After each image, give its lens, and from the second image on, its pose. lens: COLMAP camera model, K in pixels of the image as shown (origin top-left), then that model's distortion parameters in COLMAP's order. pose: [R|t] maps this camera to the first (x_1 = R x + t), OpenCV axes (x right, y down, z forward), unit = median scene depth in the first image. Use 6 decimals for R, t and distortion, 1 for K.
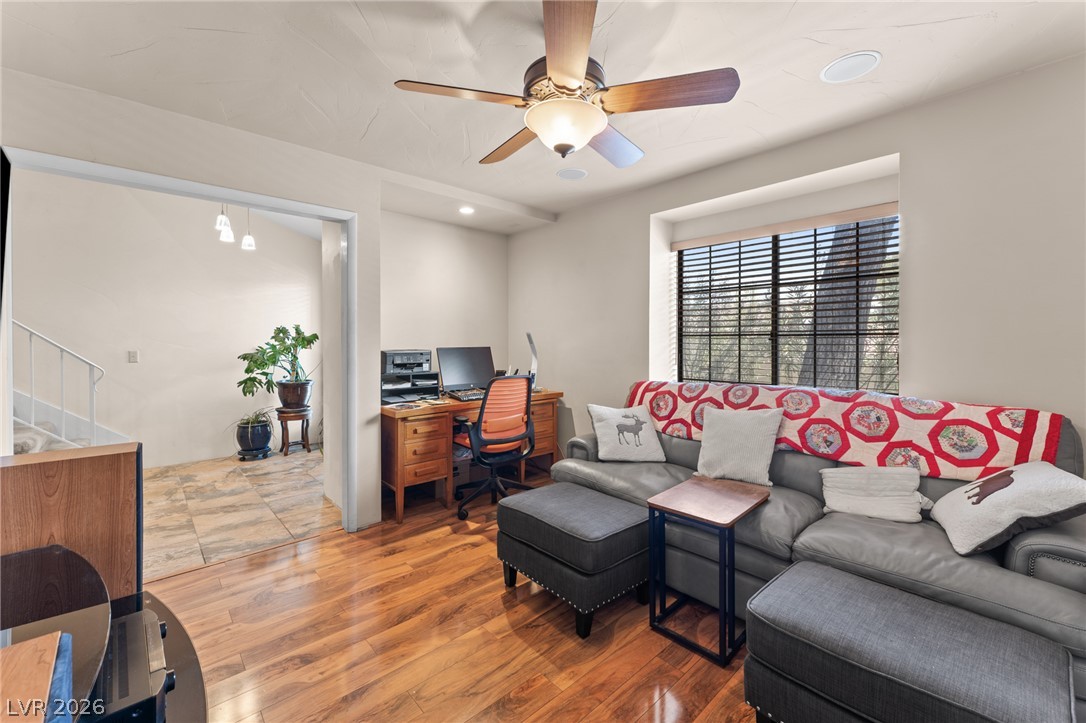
lens RADIAL K [[440.5, 0, 535.0], [0, 440.5, 341.8], [0, 0, 1]] dist [0.002298, -0.000778]
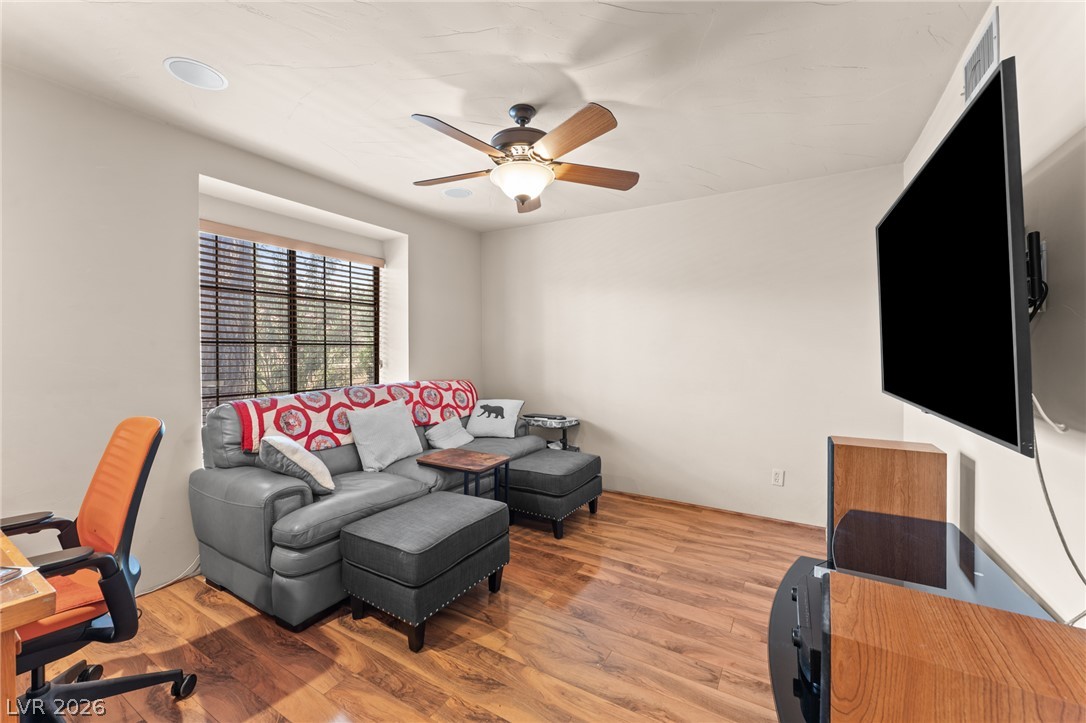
lens RADIAL K [[440.5, 0, 540.1], [0, 440.5, 352.7], [0, 0, 1]] dist [0.002298, -0.000778]
pose [[-0.295219, -0.007358, 0.955401, -0.800481], [-0.000874, 0.999972, 0.007431, -0.002257], [-0.955429, 0.001359, -0.295217, 0.910895]]
